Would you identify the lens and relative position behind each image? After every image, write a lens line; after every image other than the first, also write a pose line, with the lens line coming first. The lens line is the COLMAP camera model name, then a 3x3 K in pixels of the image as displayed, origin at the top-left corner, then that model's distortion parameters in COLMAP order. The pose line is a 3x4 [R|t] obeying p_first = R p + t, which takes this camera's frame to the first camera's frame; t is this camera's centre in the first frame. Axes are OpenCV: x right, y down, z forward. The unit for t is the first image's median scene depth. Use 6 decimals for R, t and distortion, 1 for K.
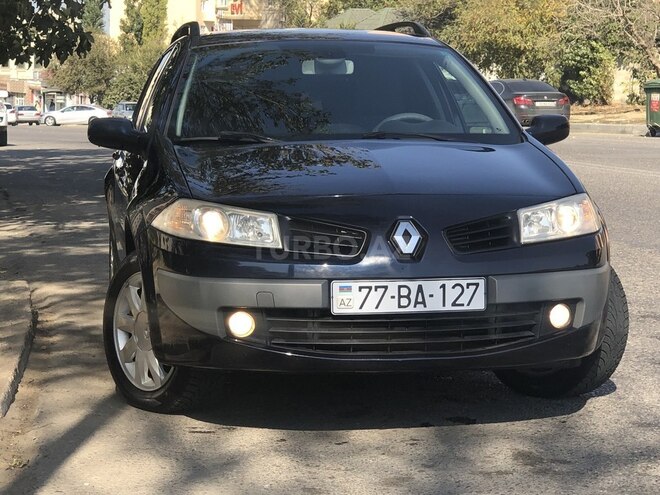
lens RADIAL K [[1703.8, 0, 330.0], [0, 1703.8, 247.5], [0, 0, 1]] dist [0.014599, 0.755390]
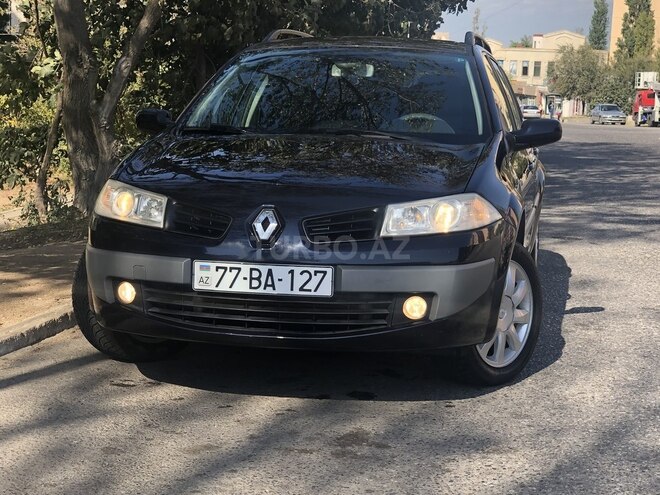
lens RADIAL K [[1338.2, 0, 330.0], [0, 1338.2, 247.5], [0, 0, 1]] dist [0.004703, 0.401133]
pose [[0.940226, 0.064912, -0.334308, 0.370870], [-0.057440, 0.997830, 0.032200, -0.021273], [0.335673, -0.011073, 0.941914, 0.209614]]
